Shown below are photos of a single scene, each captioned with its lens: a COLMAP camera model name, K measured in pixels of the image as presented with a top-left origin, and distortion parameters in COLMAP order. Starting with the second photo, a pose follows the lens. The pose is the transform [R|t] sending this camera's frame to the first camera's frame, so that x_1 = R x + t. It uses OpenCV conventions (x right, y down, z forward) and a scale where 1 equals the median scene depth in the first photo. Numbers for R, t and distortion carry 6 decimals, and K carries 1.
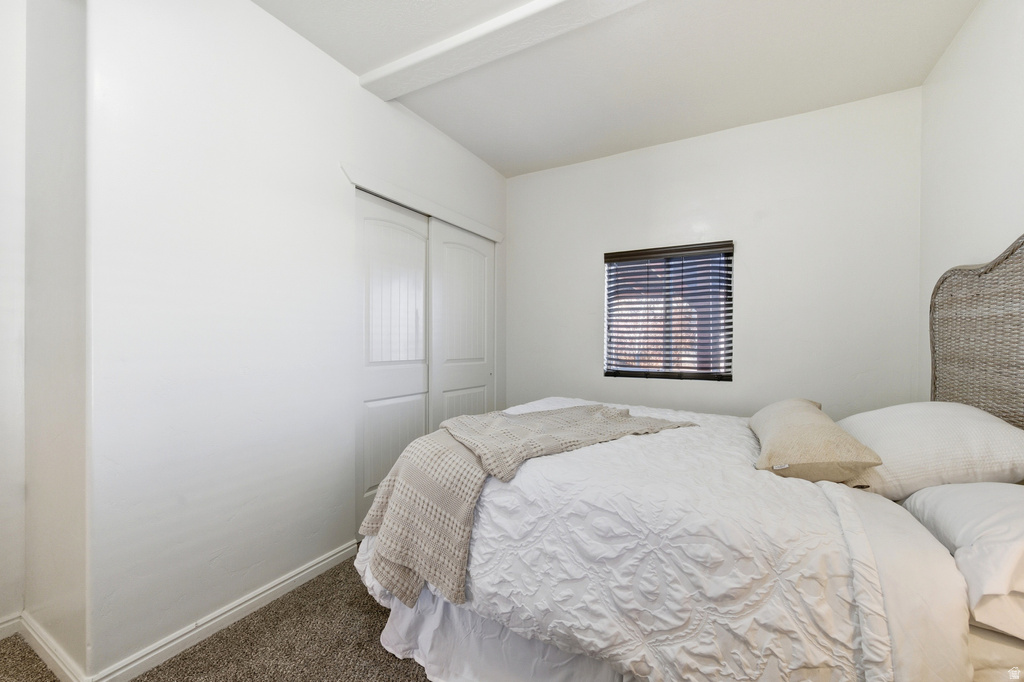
lens RADIAL K [[417.9, 0, 515.2], [0, 417.9, 342.4], [0, 0, 1]] dist [-0.007059, -0.000105]
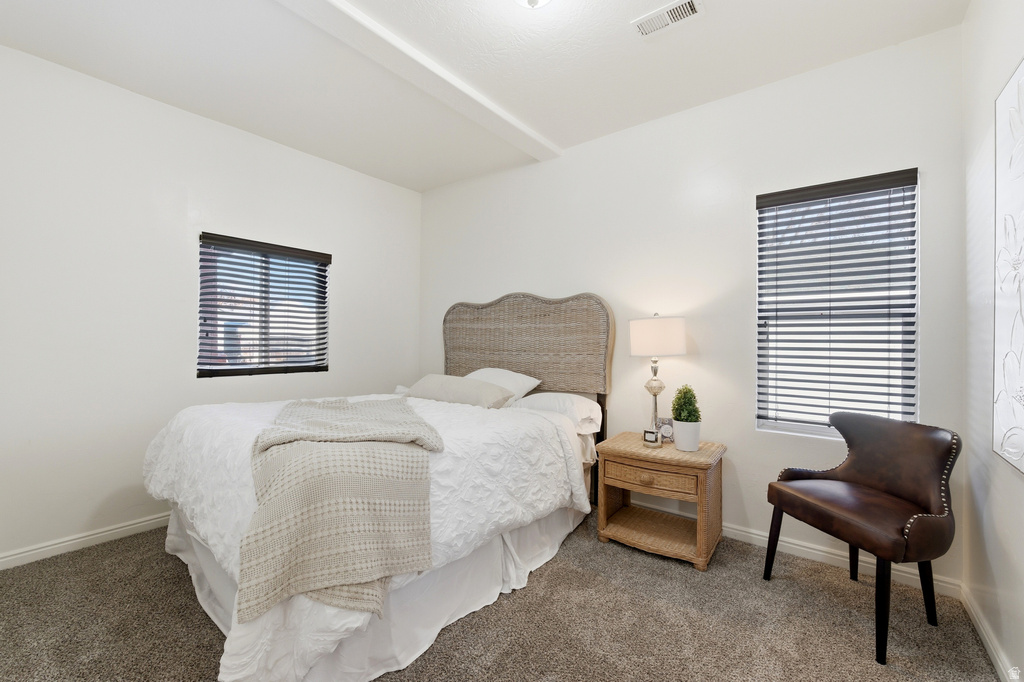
lens RADIAL K [[417.9, 0, 510.1], [0, 417.9, 344.0], [0, 0, 1]] dist [-0.007059, -0.000105]
pose [[0.159467, -0.004667, 0.987192, -1.334963], [-0.009788, 0.999932, 0.006308, 0.006365], [-0.987155, -0.010669, 0.159411, 0.667862]]
